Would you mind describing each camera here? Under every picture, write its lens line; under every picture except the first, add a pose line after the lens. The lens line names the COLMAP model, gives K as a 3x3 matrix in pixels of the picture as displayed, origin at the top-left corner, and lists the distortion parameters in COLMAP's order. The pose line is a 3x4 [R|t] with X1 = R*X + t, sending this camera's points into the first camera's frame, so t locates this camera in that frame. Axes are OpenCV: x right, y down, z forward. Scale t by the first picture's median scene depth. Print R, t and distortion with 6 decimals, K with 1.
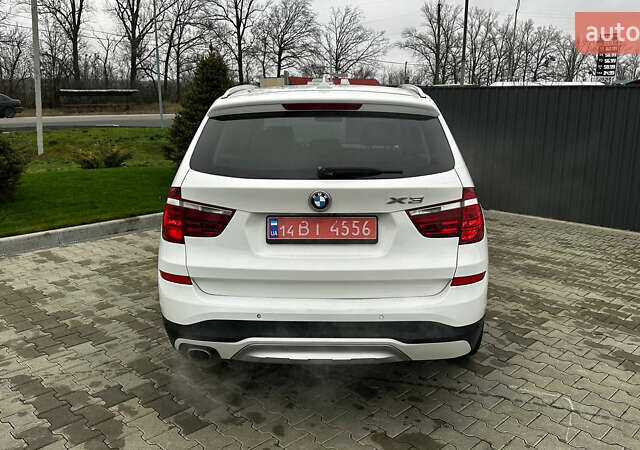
lens RADIAL K [[562.1, 0, 319.2], [0, 562.1, 219.8], [0, 0, 1]] dist [0.065695, -0.096432]
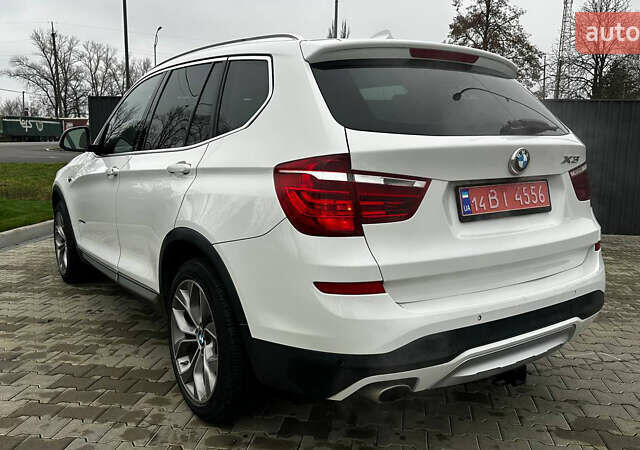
lens RADIAL K [[562.1, 0, 313.6], [0, 562.1, 226.2], [0, 0, 1]] dist [0.065695, -0.096432]
pose [[0.809014, -0.086941, 0.581324, -0.383006], [0.116929, 0.993039, -0.014211, 0.019263], [-0.576041, 0.079470, 0.813548, 0.274303]]
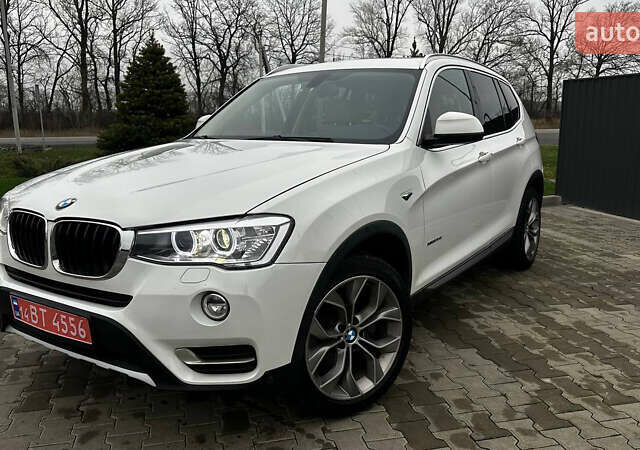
lens RADIAL K [[562.1, 0, 320.1], [0, 562.1, 227.5], [0, 0, 1]] dist [0.065695, -0.096432]
pose [[0.864096, 0.087324, -0.495694, 0.341878], [-0.099077, 0.995076, 0.002586, 0.019821], [0.493479, 0.046878, 0.868493, 0.252311]]
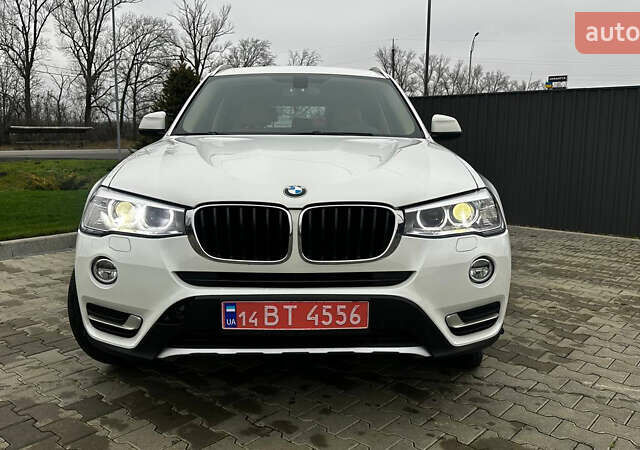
lens RADIAL K [[562.1, 0, 319.3], [0, 562.1, 220.9], [0, 0, 1]] dist [0.065695, -0.096432]
pose [[0.997146, -0.006718, 0.075203, -0.071964], [0.012004, 0.997471, -0.070057, 0.074052], [-0.074542, 0.070760, 0.994704, 0.124800]]
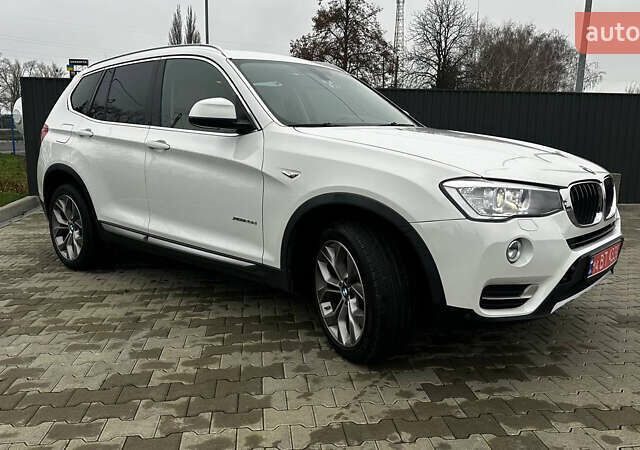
lens RADIAL K [[562.1, 0, 320.1], [0, 562.1, 223.6], [0, 0, 1]] dist [0.065695, -0.096432]
pose [[0.621933, -0.127923, 0.772551, -0.678166], [0.158895, 0.986658, 0.035460, 0.013159], [-0.766780, 0.100701, 0.633962, 0.390767]]
